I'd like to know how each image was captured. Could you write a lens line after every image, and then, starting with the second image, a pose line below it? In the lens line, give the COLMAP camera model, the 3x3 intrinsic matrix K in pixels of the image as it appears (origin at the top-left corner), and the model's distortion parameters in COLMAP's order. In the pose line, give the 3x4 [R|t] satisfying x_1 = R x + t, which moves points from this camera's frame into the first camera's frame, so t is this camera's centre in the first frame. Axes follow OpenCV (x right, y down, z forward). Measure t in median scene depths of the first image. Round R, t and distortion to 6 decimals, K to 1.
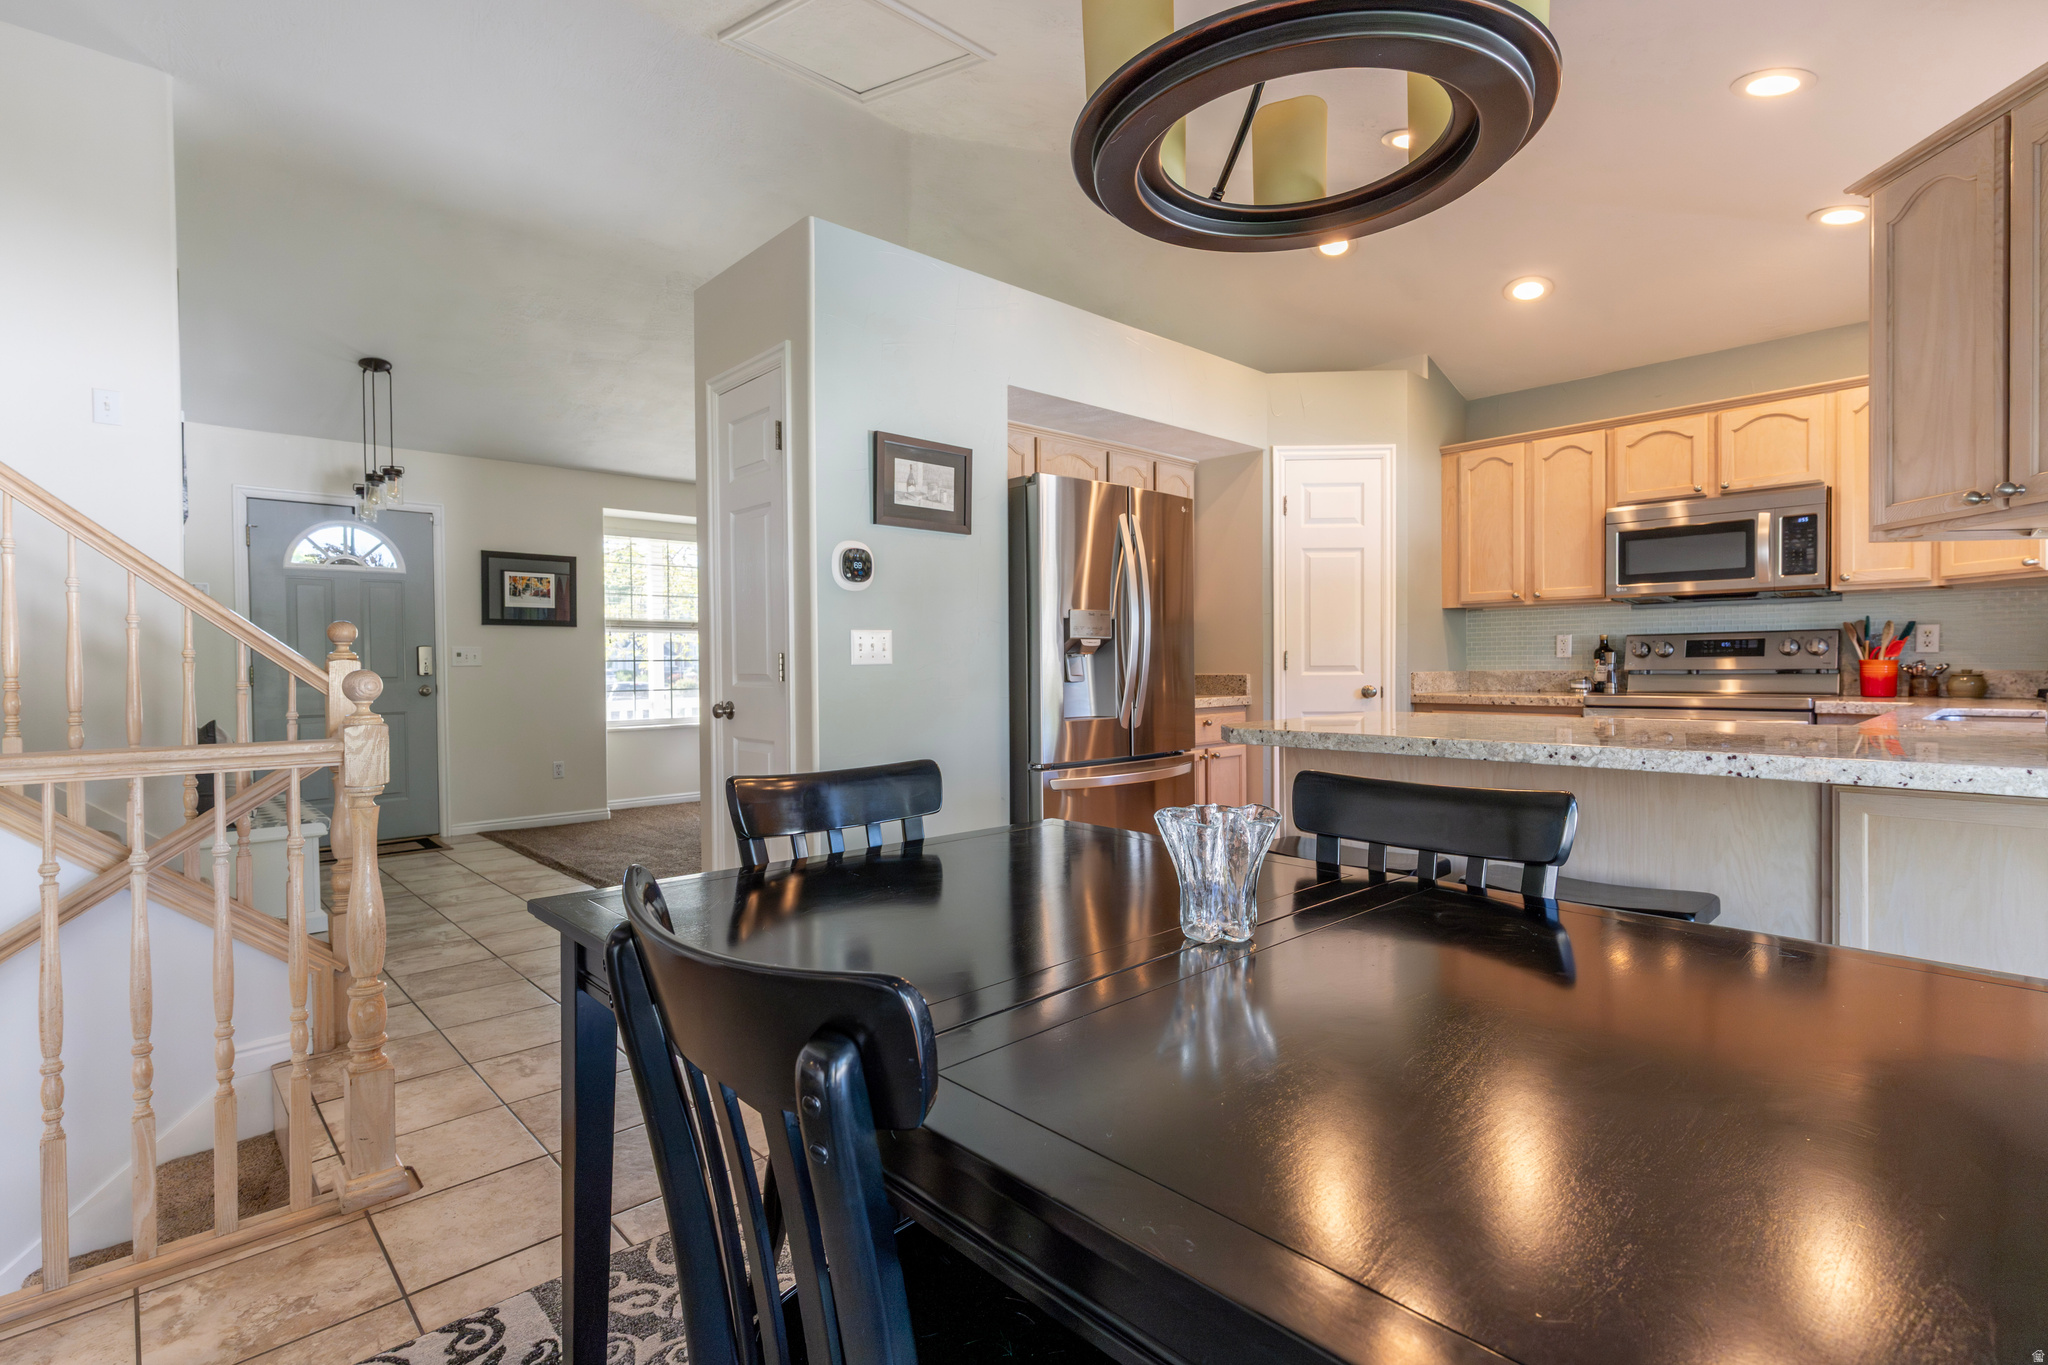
lens RADIAL K [[976.5, 0, 1007.6], [0, 976.5, 673.8], [0, 0, 1]] dist [0.012599, 0.009921]
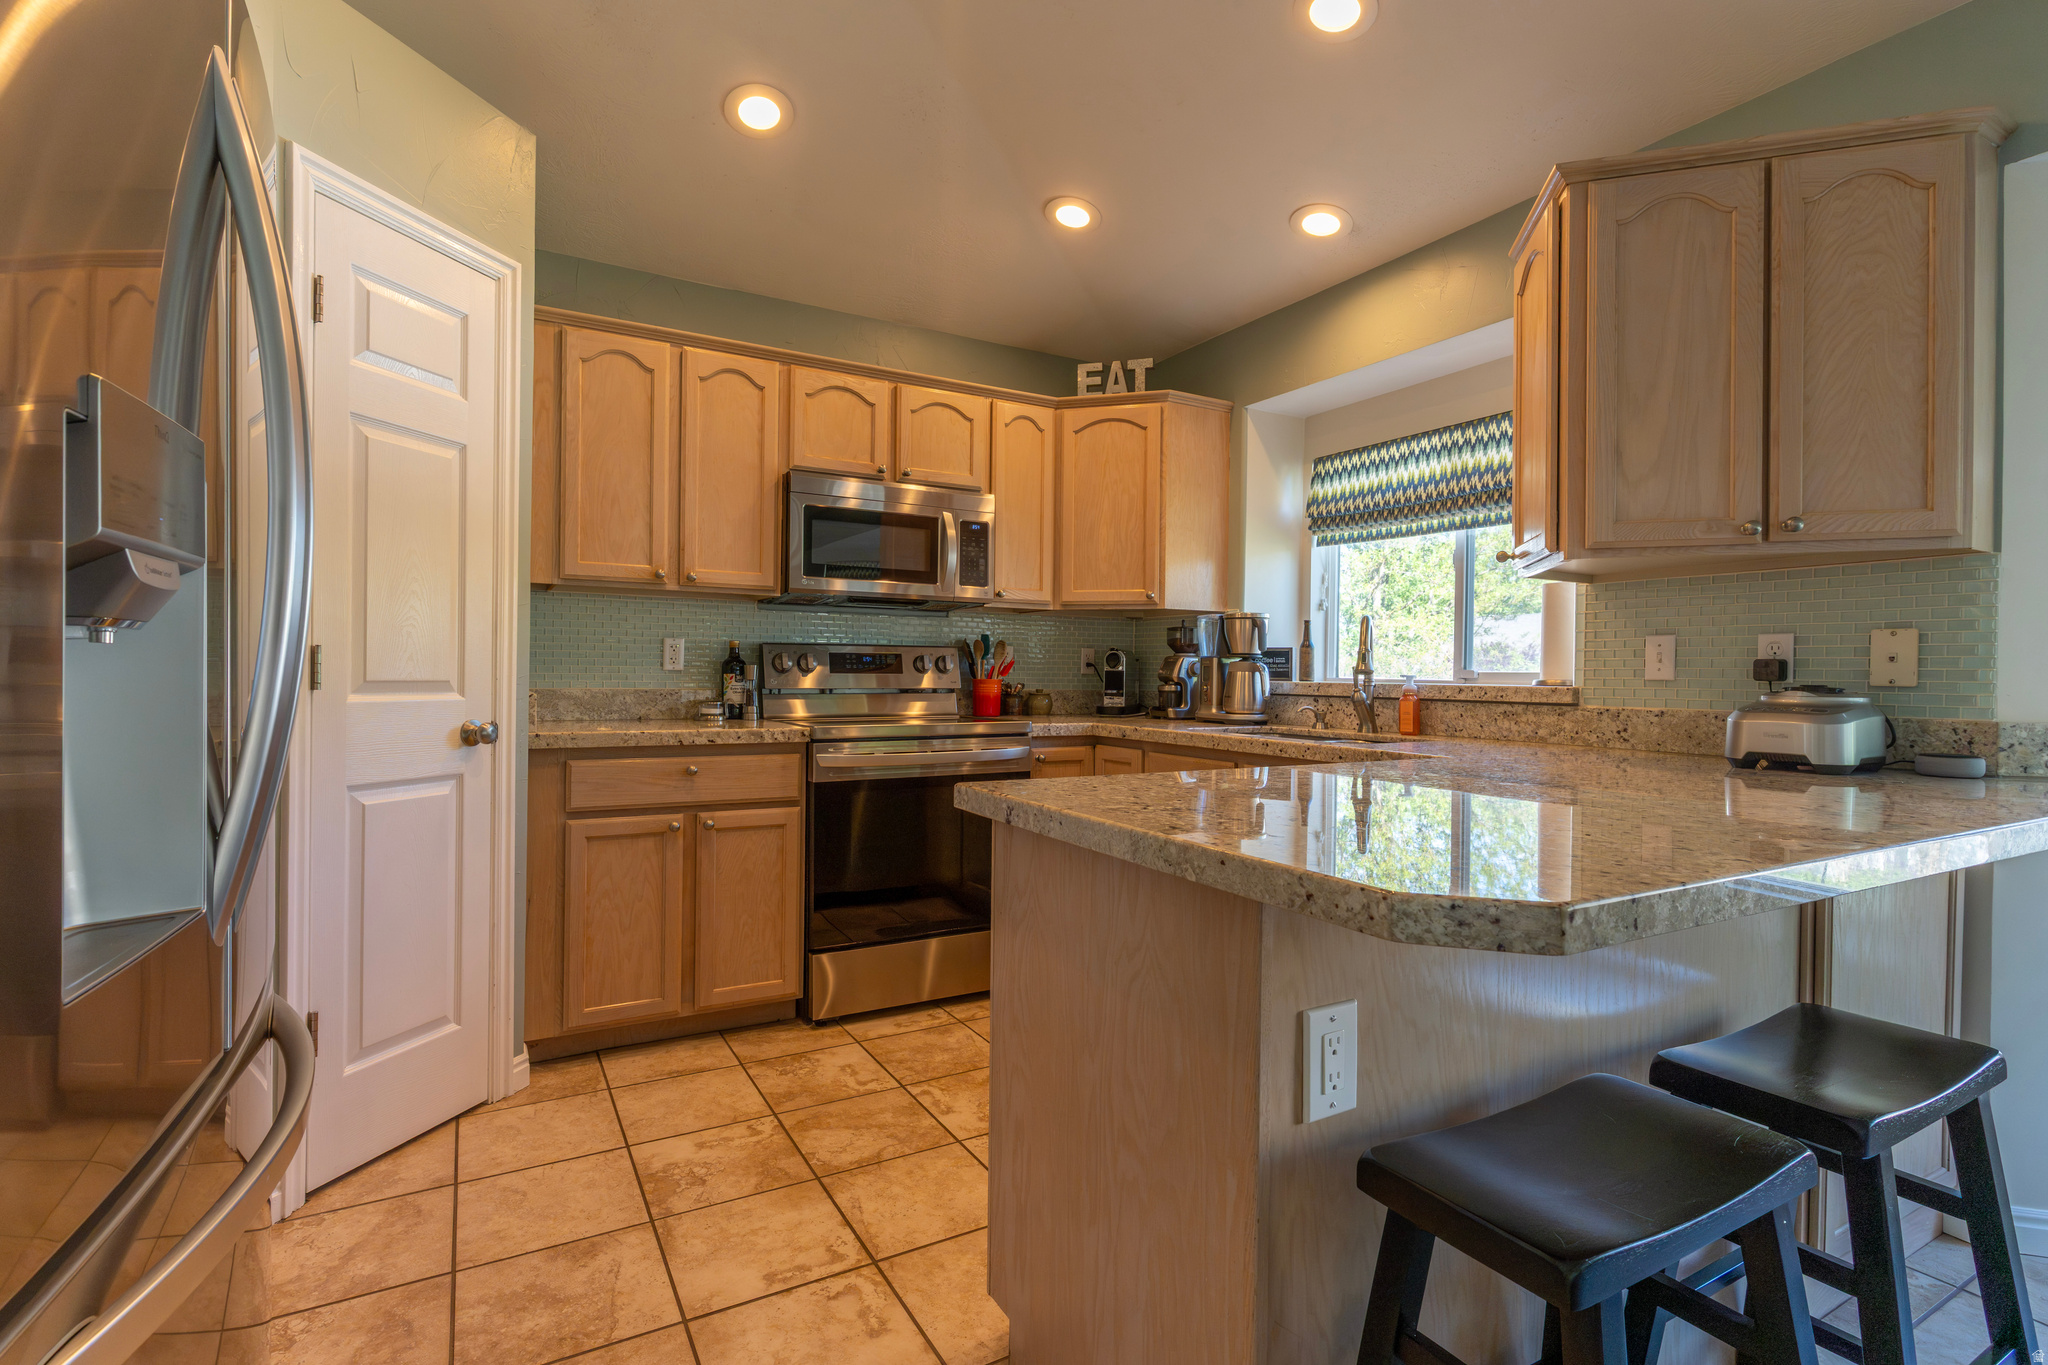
lens RADIAL K [[976.5, 0, 1027.9], [0, 976.5, 668.3], [0, 0, 1]] dist [0.012599, 0.009921]
pose [[0.214900, 0.016328, 0.976500, -0.060733], [-0.002047, 0.999866, -0.016268, -0.007434], [-0.976634, 0.001497, 0.214904, 0.620959]]
